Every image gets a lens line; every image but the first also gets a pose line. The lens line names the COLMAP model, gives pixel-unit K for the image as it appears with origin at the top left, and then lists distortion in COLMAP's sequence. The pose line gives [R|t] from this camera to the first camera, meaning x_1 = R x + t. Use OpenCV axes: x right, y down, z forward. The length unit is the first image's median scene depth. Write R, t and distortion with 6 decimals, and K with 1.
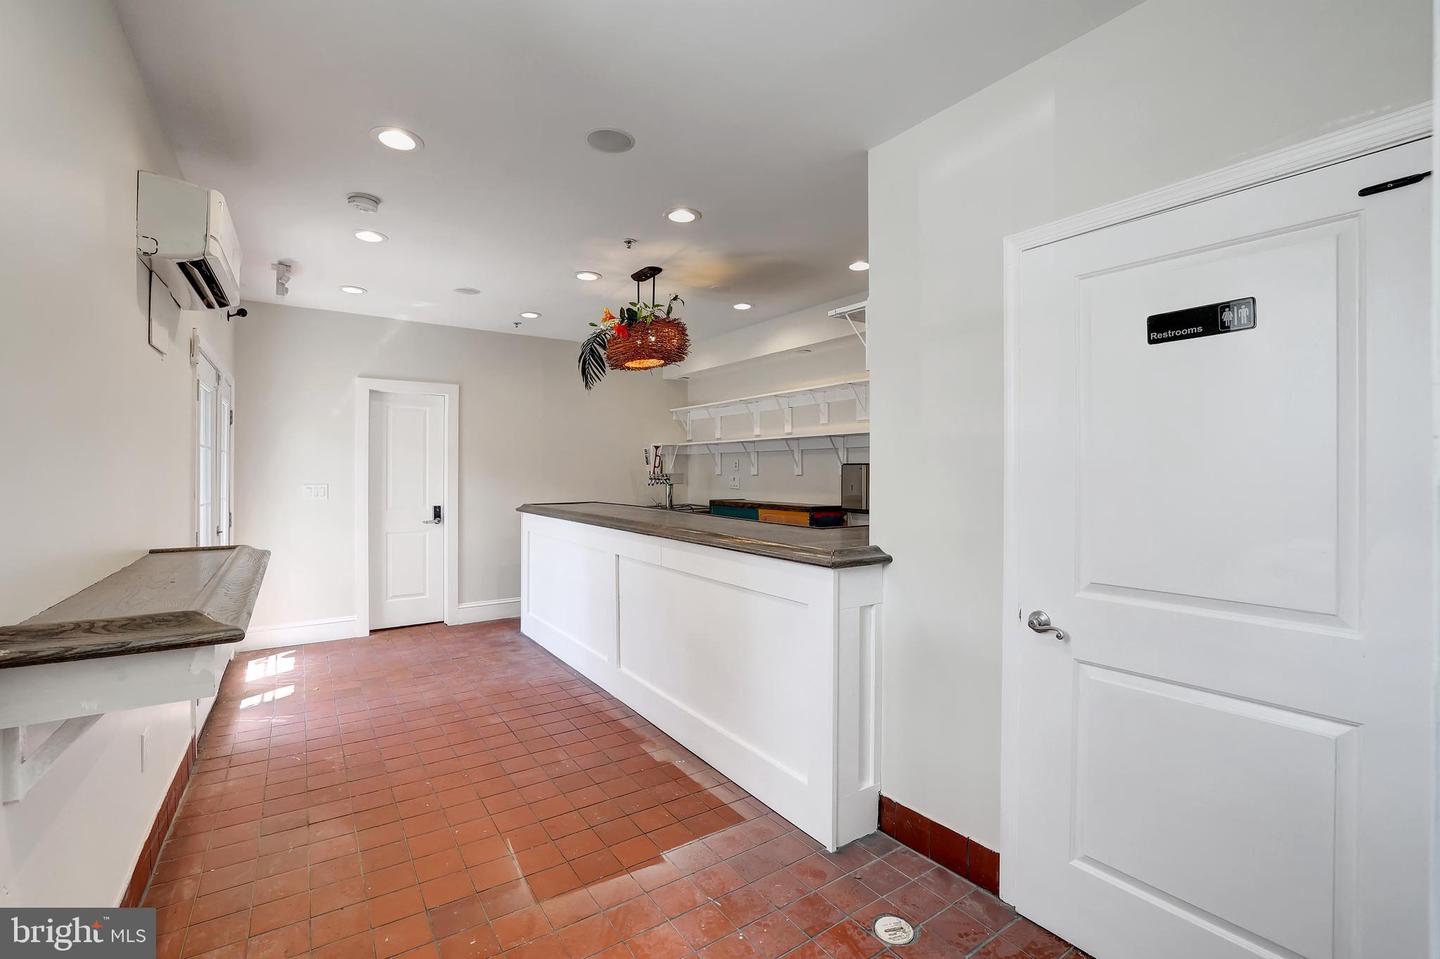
lens RADIAL K [[633.6, 0, 716.0], [0, 633.6, 476.8], [0, 0, 1]] dist [-0.022158, 0.005014]
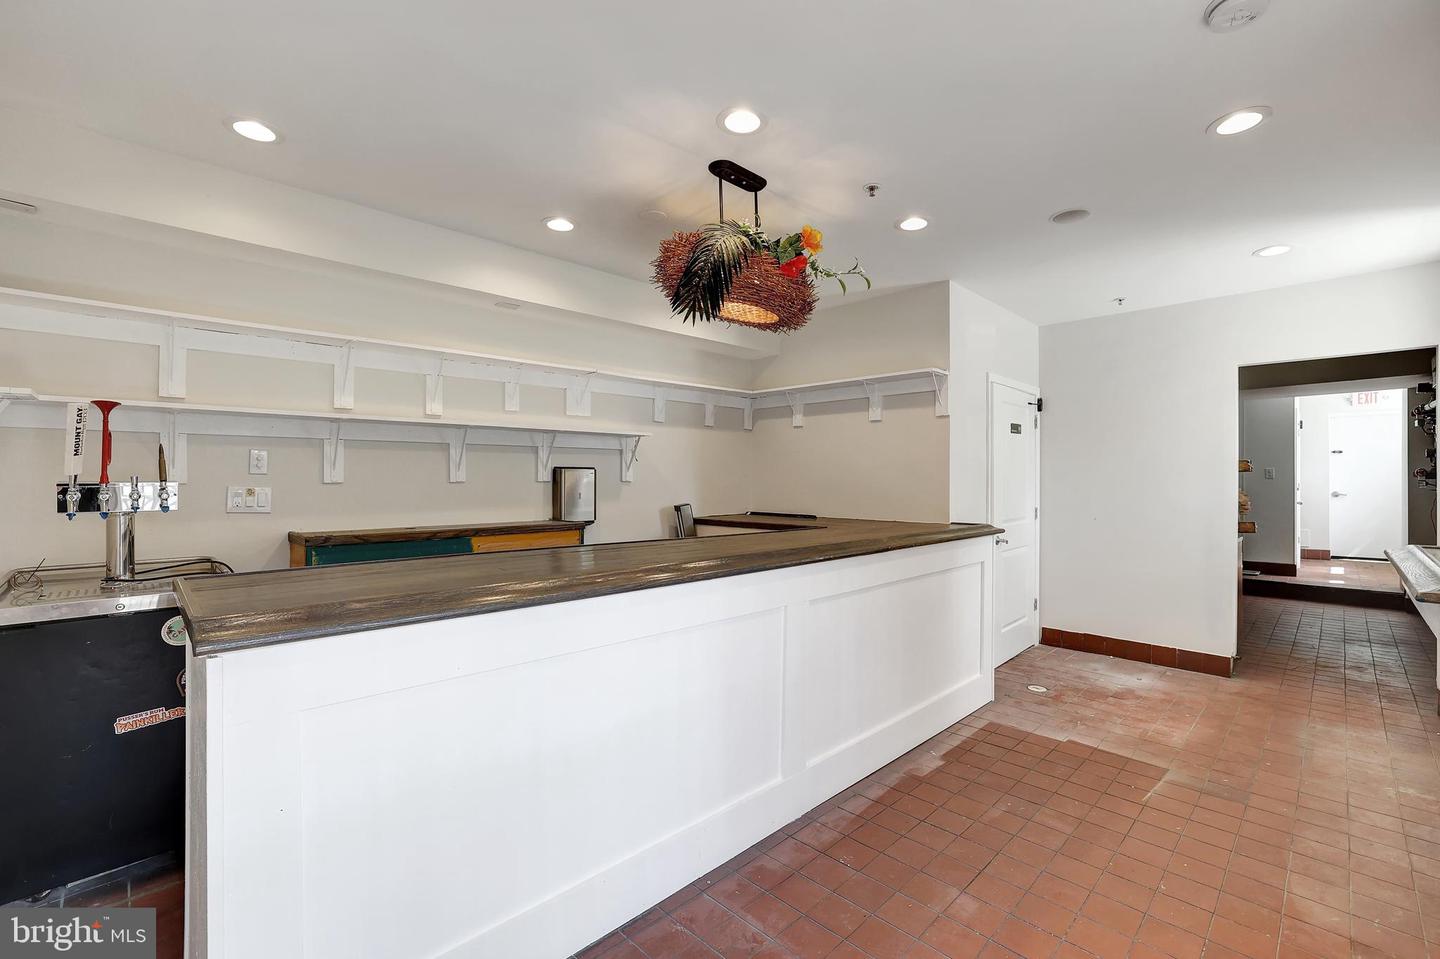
lens RADIAL K [[633.6, 0, 721.2], [0, 633.6, 480.6], [0, 0, 1]] dist [-0.022158, 0.005014]
pose [[-0.197386, -0.008609, 0.980288, -0.631122], [0.006913, 0.999924, 0.010173, -0.010222], [-0.980301, 0.008784, -0.197312, 0.965452]]
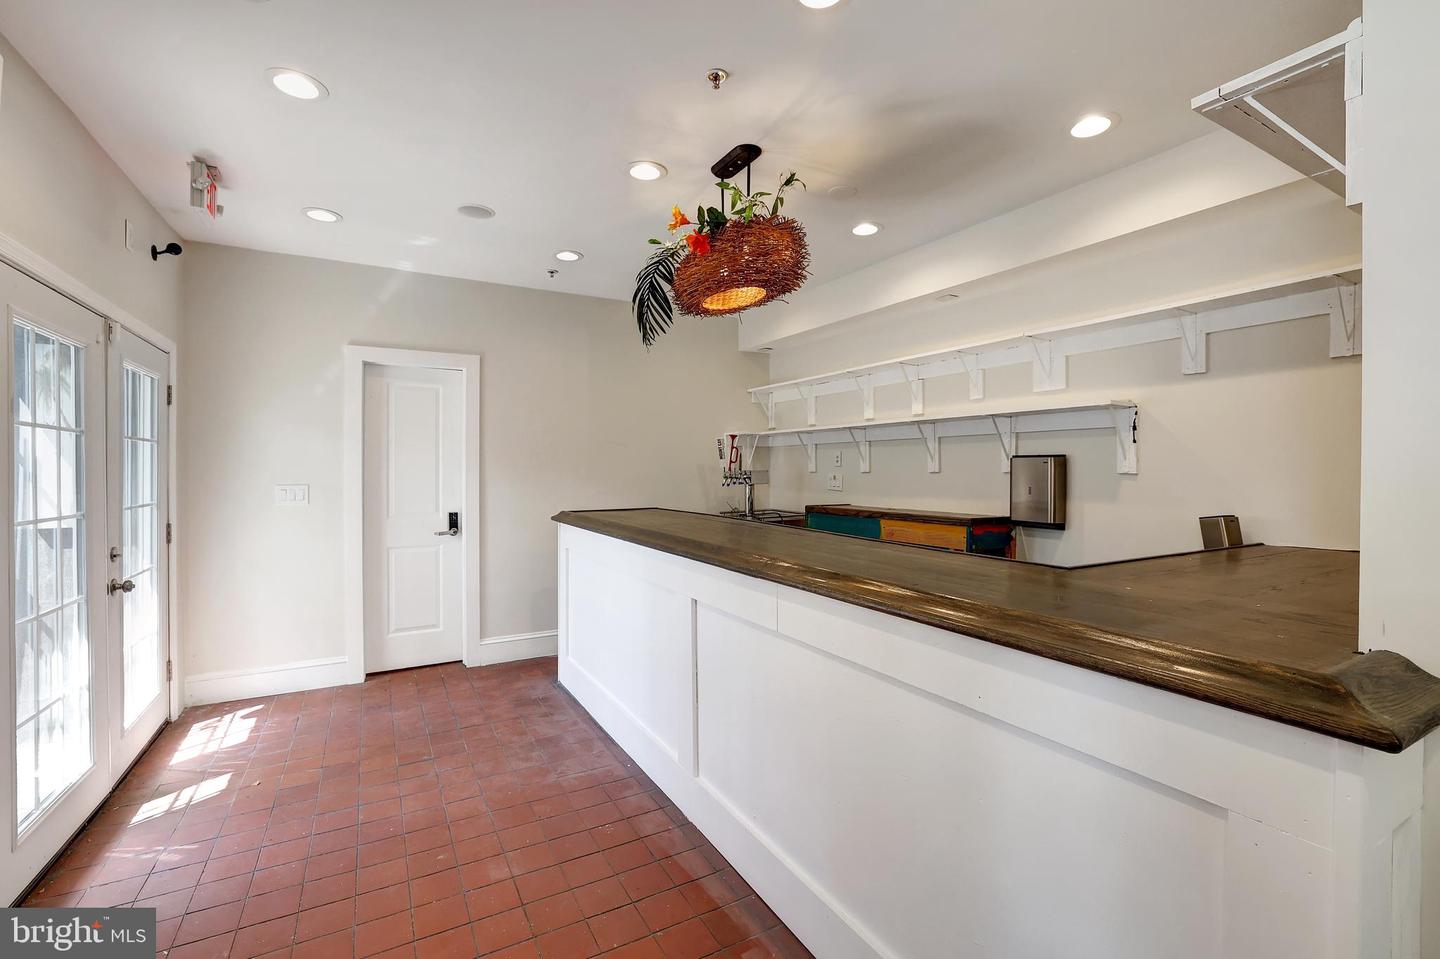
lens RADIAL K [[633.6, 0, 721.0], [0, 633.6, 476.3], [0, 0, 1]] dist [-0.022158, 0.005014]
pose [[0.997031, -0.000621, -0.076998, -0.063389], [0.000846, 0.999995, 0.002892, -0.000359], [0.076996, -0.002948, 0.997027, 0.295347]]
